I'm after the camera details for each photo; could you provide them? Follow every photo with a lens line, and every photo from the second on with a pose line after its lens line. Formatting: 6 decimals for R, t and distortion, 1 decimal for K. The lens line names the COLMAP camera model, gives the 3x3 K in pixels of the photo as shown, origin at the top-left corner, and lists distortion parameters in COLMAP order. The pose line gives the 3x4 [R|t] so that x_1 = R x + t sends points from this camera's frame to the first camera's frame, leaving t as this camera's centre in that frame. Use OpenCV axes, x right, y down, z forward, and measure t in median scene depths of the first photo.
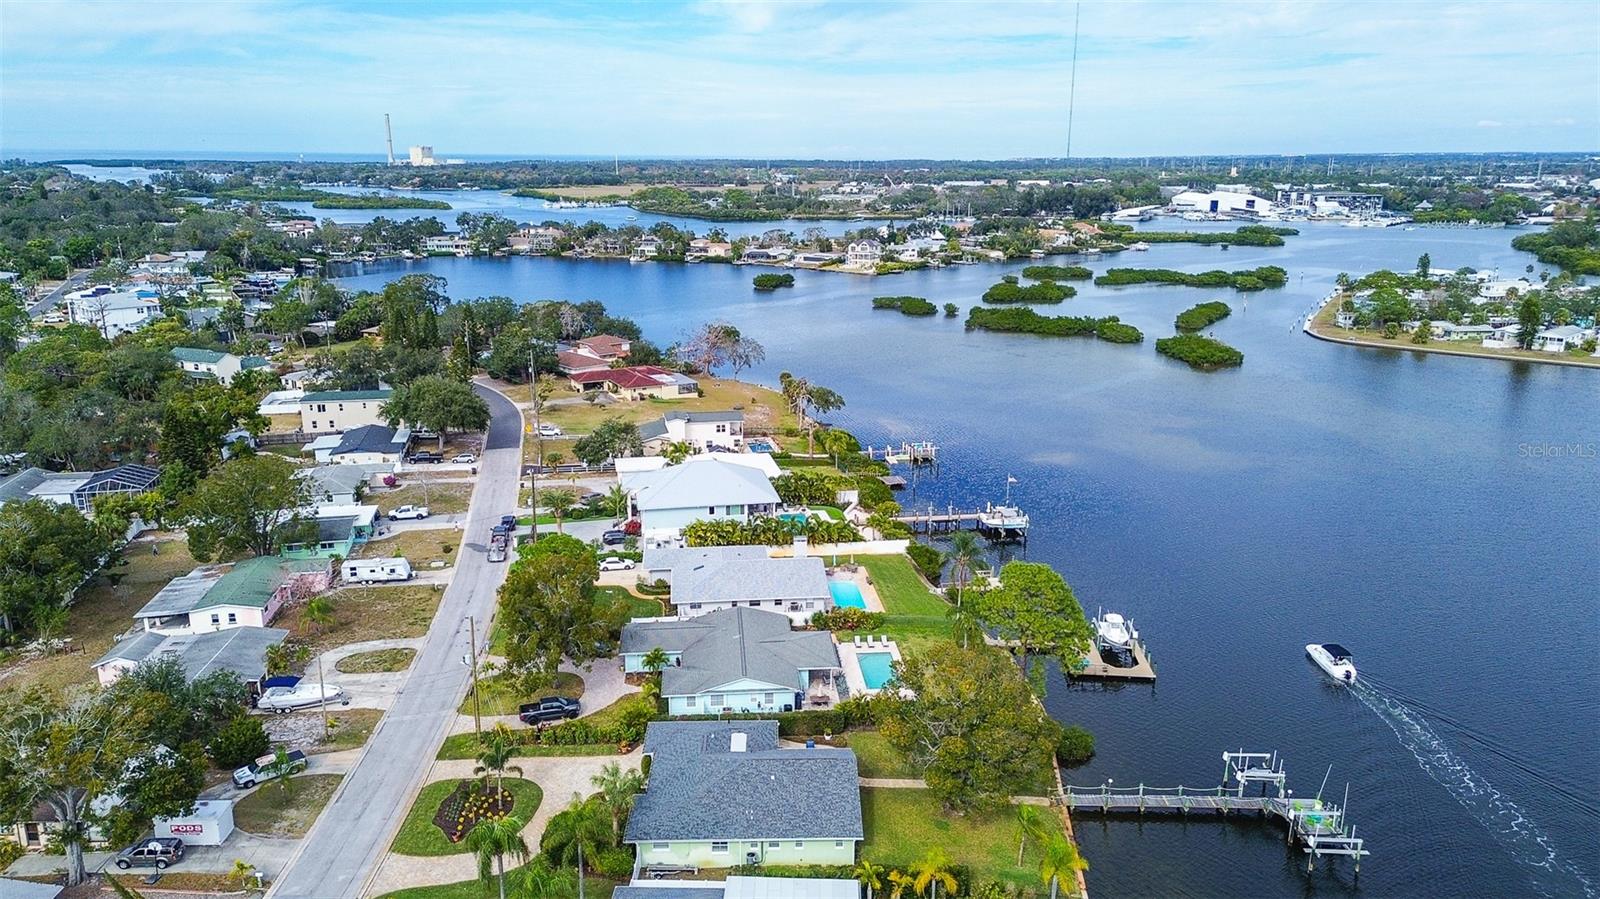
lens RADIAL K [[1129.7, 0, 798.8], [0, 1129.7, 444.6], [0, 0, 1]] dist [0.070684, -0.039130]
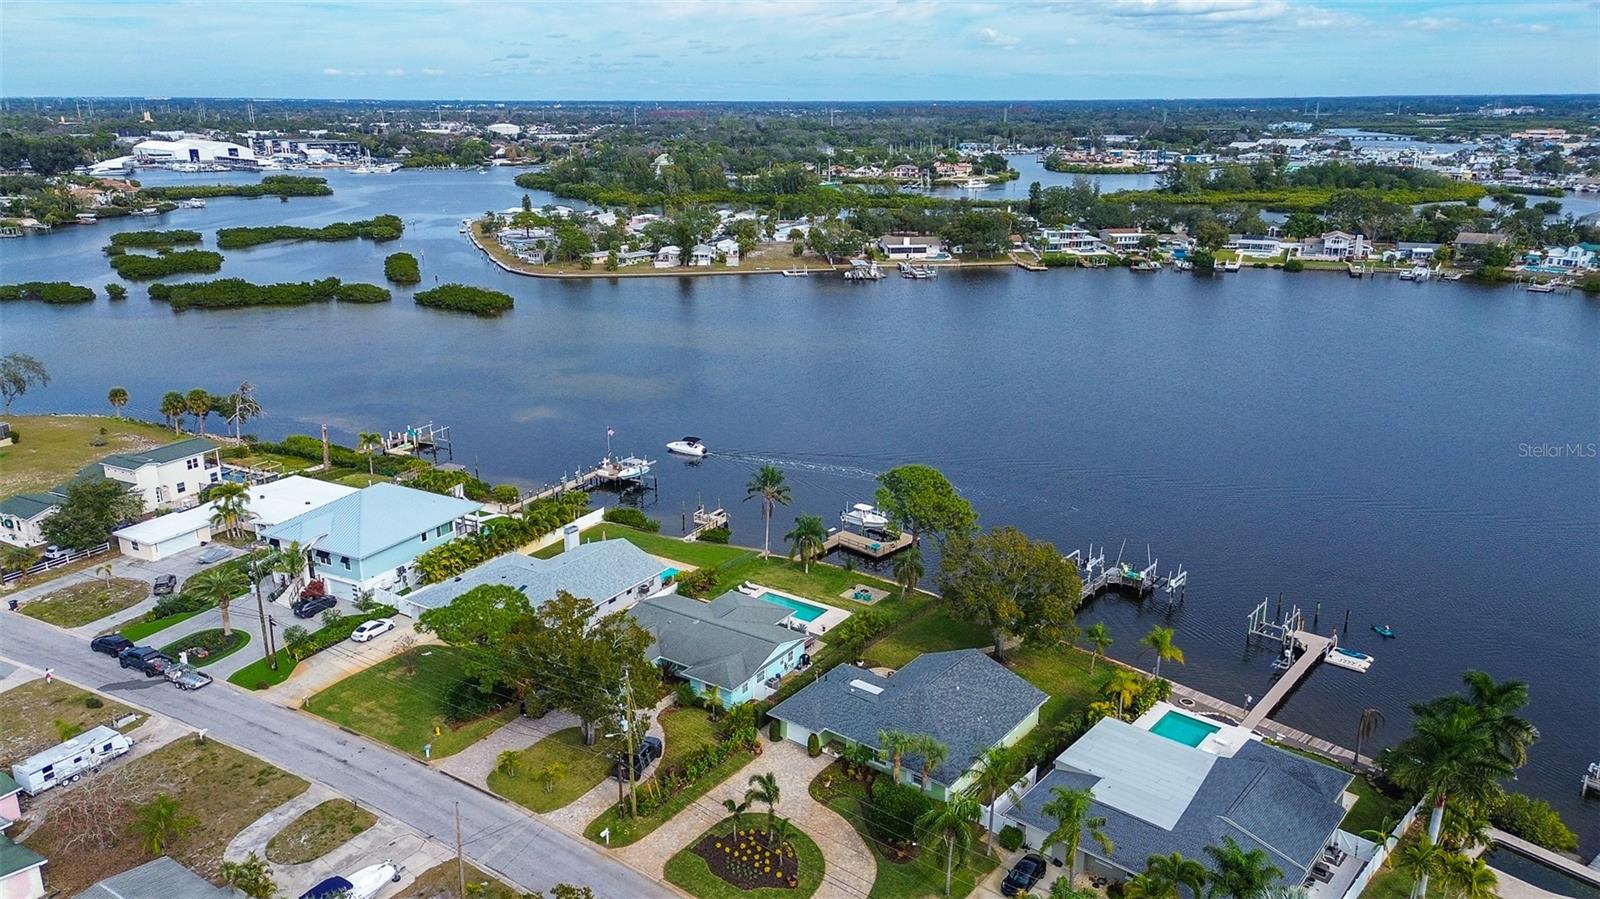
lens RADIAL K [[1129.7, 0, 798.8], [0, 1129.7, 444.6], [0, 0, 1]] dist [0.070684, -0.039130]
pose [[0.633150, -0.227097, 0.739965, -0.234701], [0.193973, 0.972038, 0.132348, -0.030849], [-0.749330, 0.059737, 0.659497, 0.097643]]
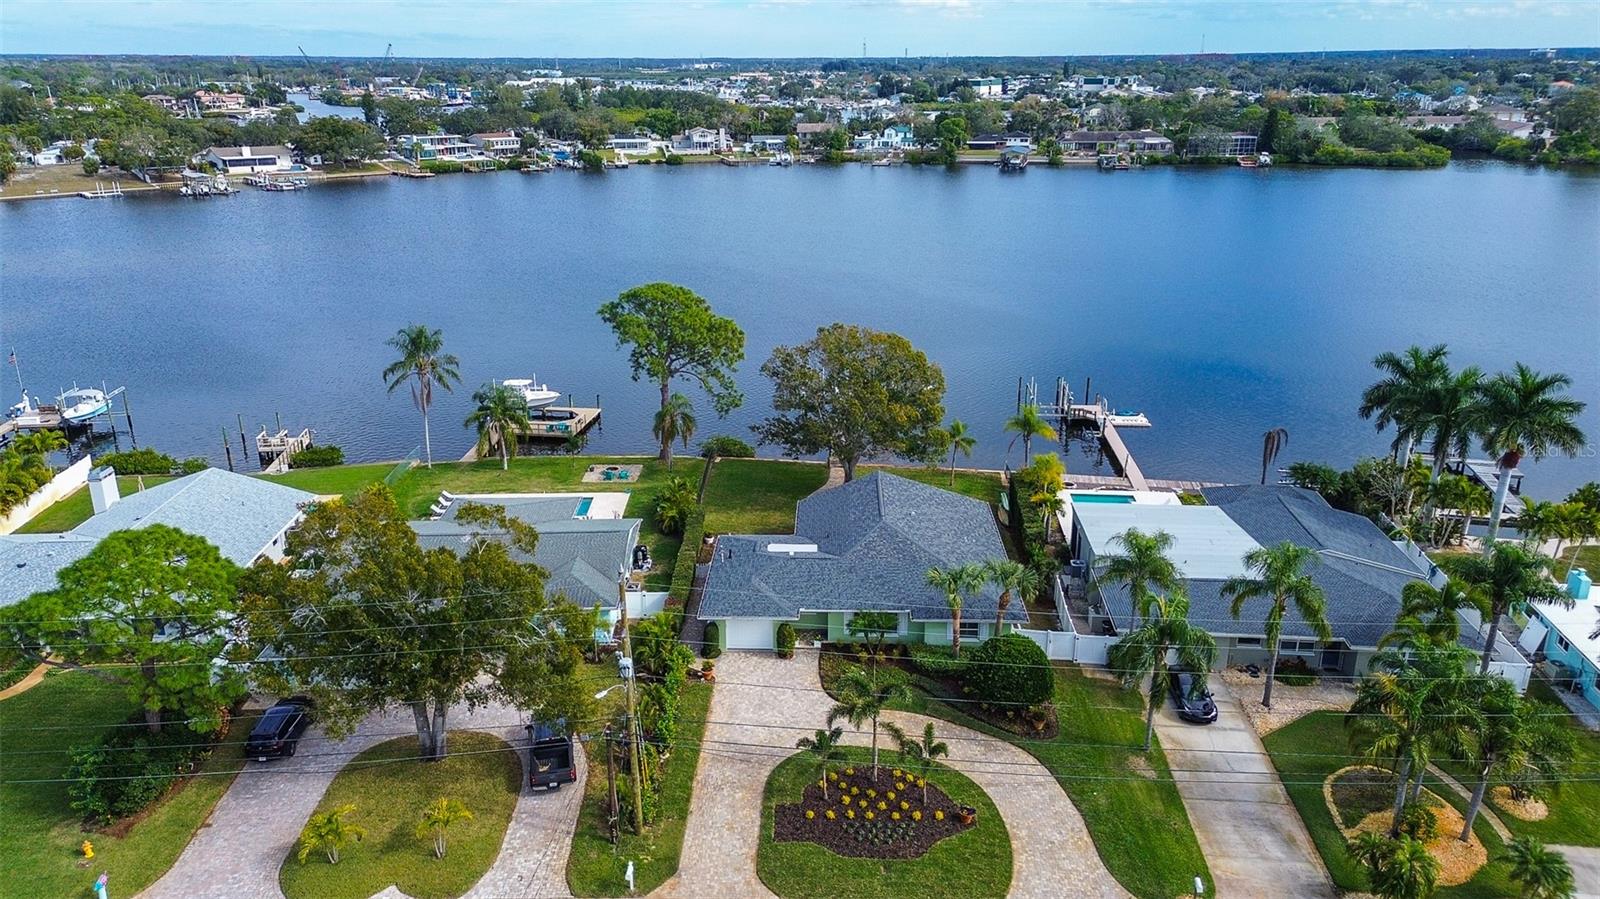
lens RADIAL K [[1129.7, 0, 798.8], [0, 1129.7, 444.6], [0, 0, 1]] dist [0.070684, -0.039130]
pose [[0.064886, -0.324517, 0.943652, -0.204299], [0.249264, 0.920938, 0.299567, -0.004113], [-0.966259, 0.215780, 0.140647, 0.254664]]
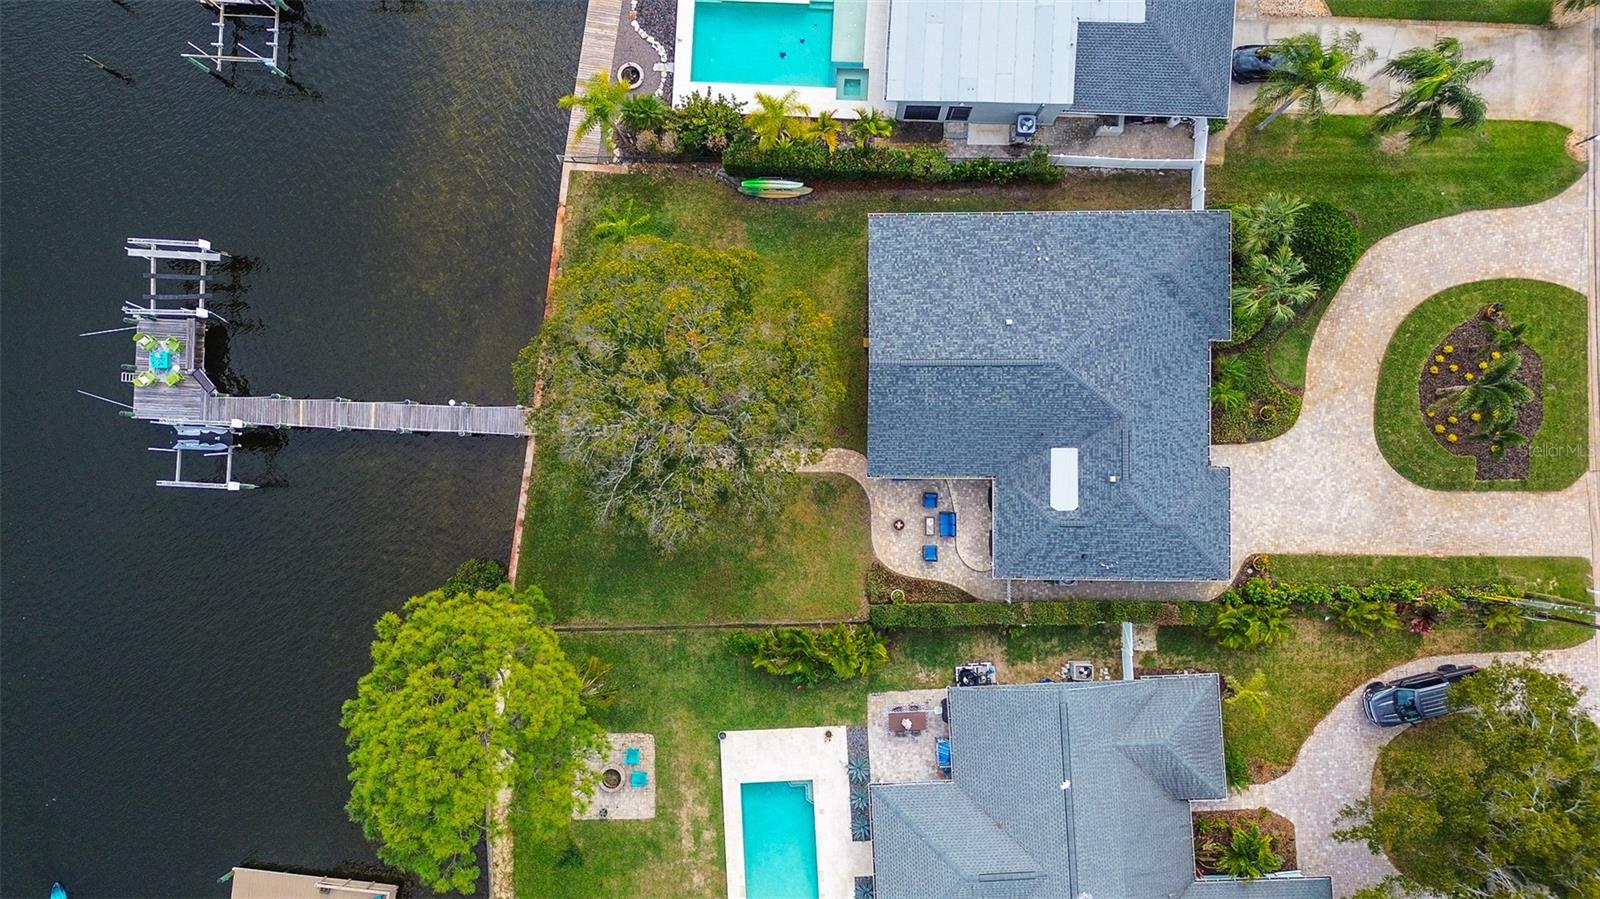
lens RADIAL K [[1129.7, 0, 798.8], [0, 1129.7, 444.6], [0, 0, 1]] dist [0.070684, -0.039130]
pose [[-0.998781, -0.029747, 0.039397, 0.022602], [0.045342, -0.237166, 0.970411, -0.088215], [-0.019523, 0.971014, 0.238225, 0.244772]]
